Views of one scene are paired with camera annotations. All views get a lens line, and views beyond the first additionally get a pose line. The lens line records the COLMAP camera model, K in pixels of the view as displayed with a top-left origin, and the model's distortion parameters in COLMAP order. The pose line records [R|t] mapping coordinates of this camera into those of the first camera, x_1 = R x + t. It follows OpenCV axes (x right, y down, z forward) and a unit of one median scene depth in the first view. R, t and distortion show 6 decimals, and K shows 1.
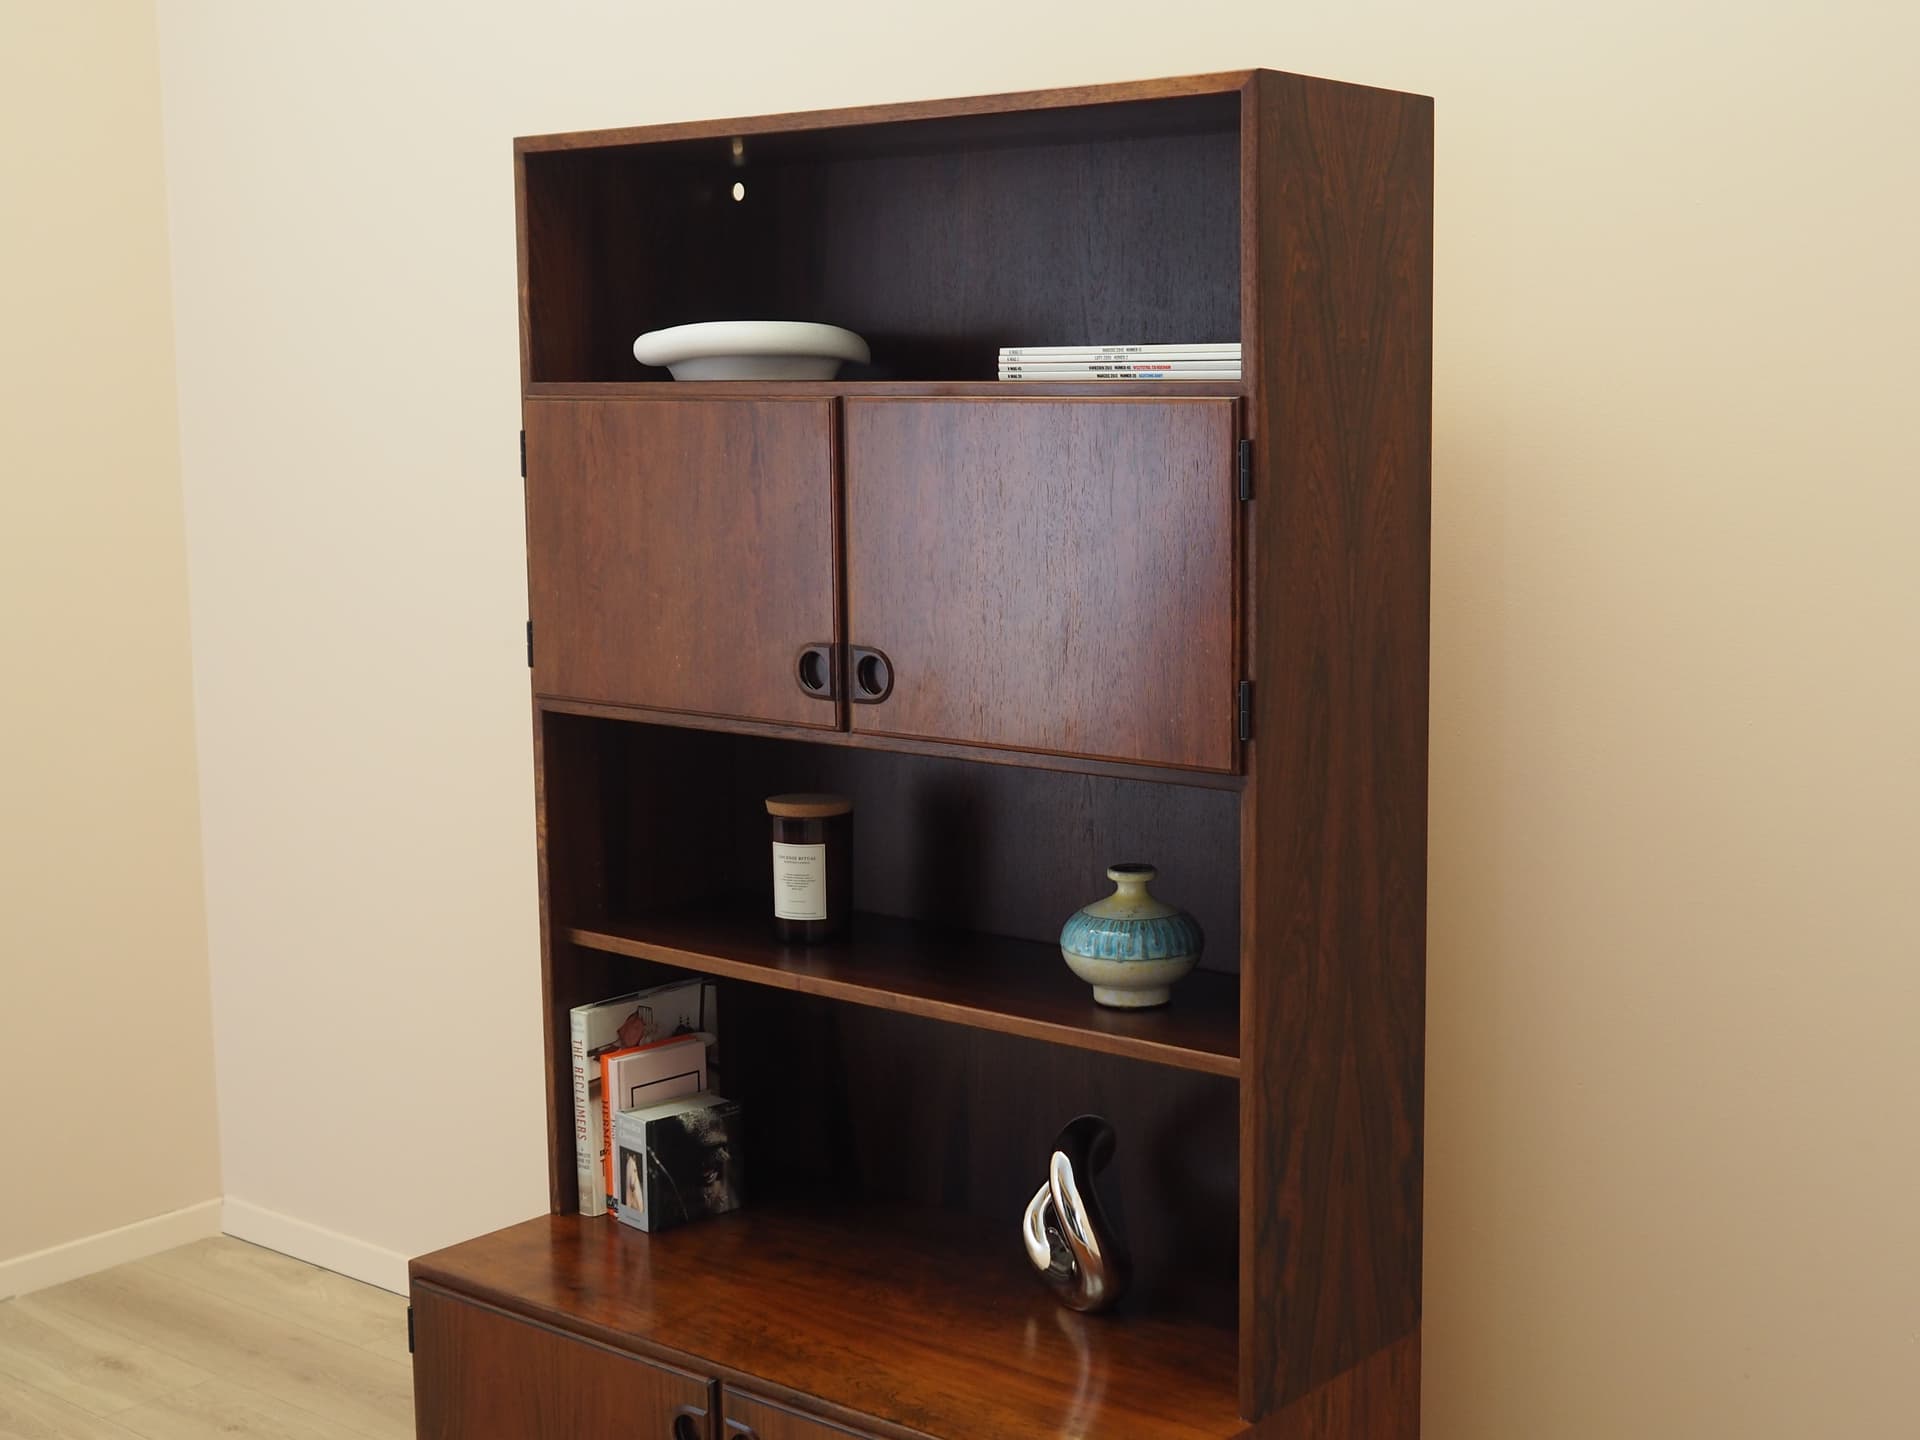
lens RADIAL K [[2583.3, 0, 1057.8], [0, 2583.3, 763.3], [0, 0, 1]] dist [-0.027474, 0.000000]
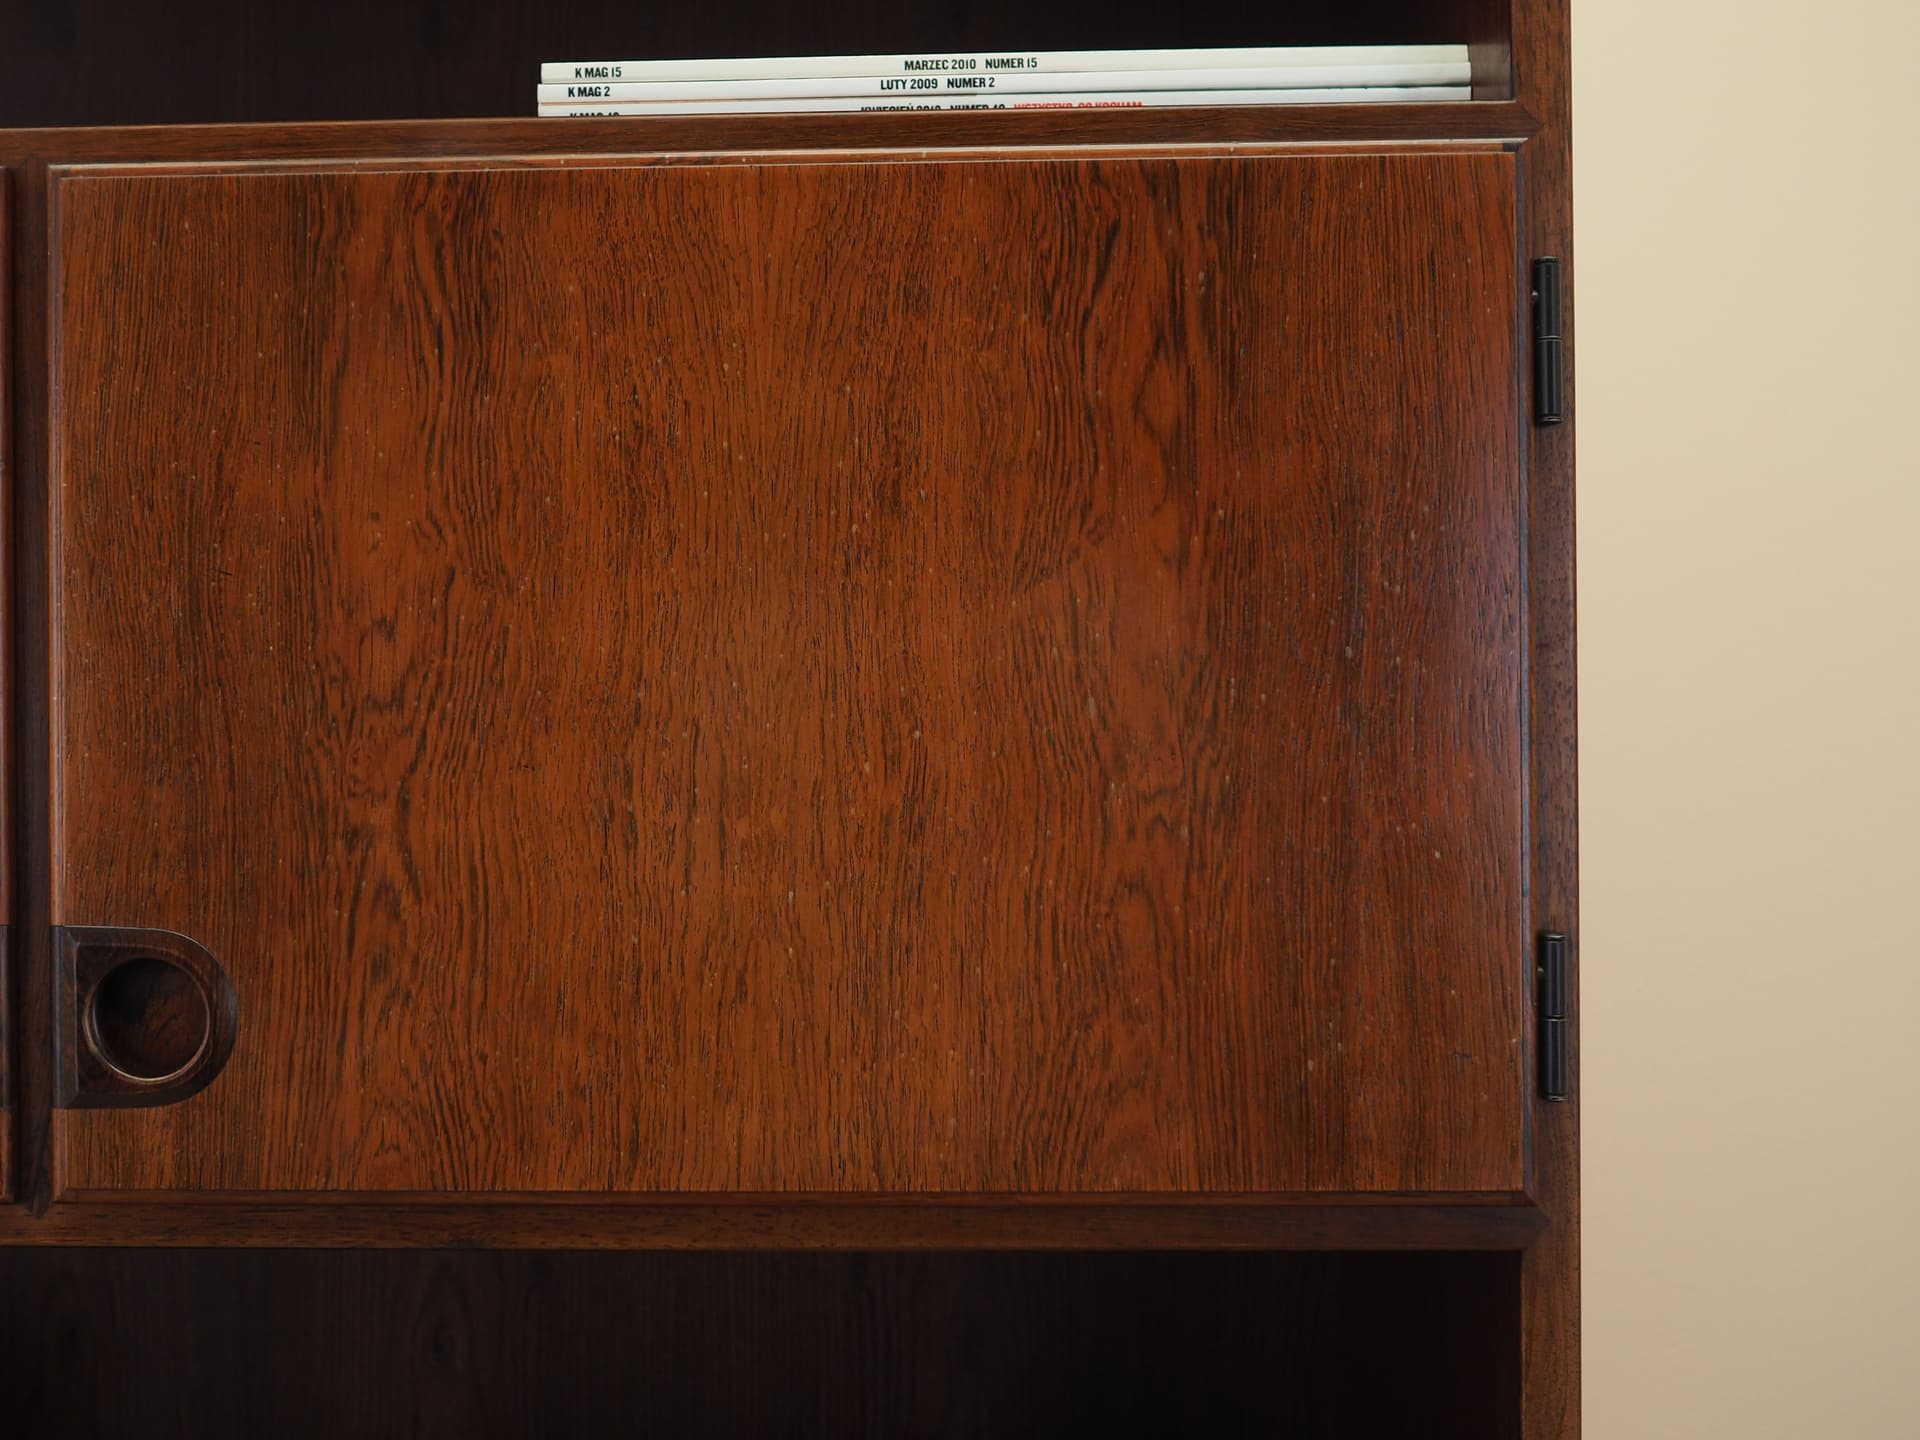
lens RADIAL K [[2436.1, 0, 948.7], [0, 2436.1, 710.2], [0, 0, 1]] dist [-0.028276, 0.000000]
pose [[0.800949, -0.003808, 0.598720, -0.157555], [0.091642, 0.988977, -0.116305, -0.024878], [-0.591678, 0.148023, 0.792469, 0.630233]]
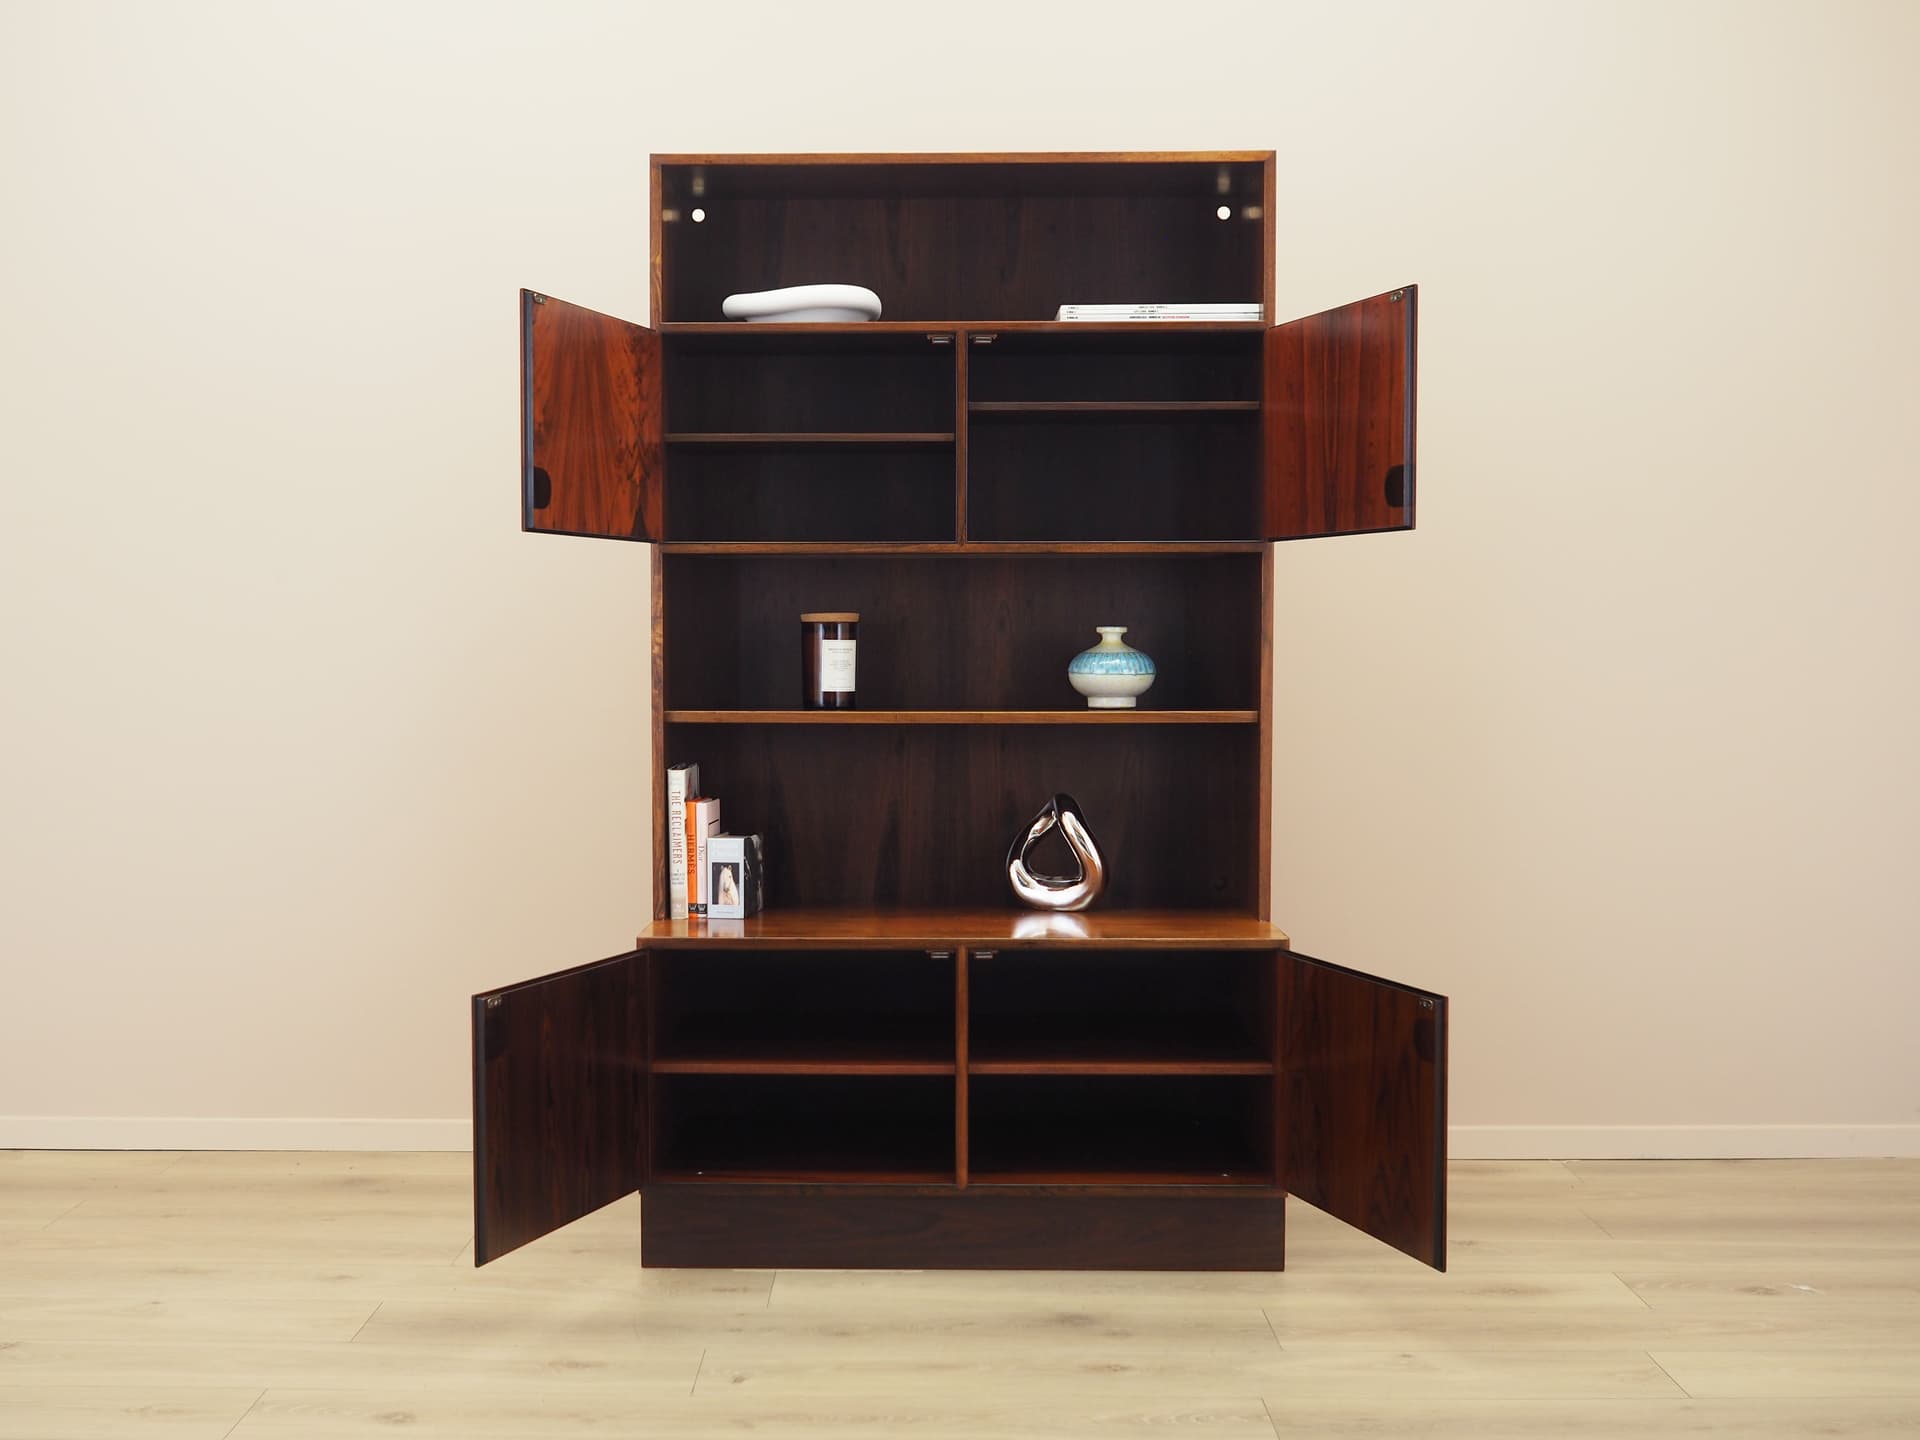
lens RADIAL K [[2436.1, 0, 901.3], [0, 2436.1, 817.2], [0, 0, 1]] dist [-0.028276, 0.000000]
pose [[0.791710, -0.042673, 0.609405, -0.946883], [0.087744, 0.995157, -0.044309, 0.201213], [-0.604563, 0.088552, 0.791620, -0.133664]]
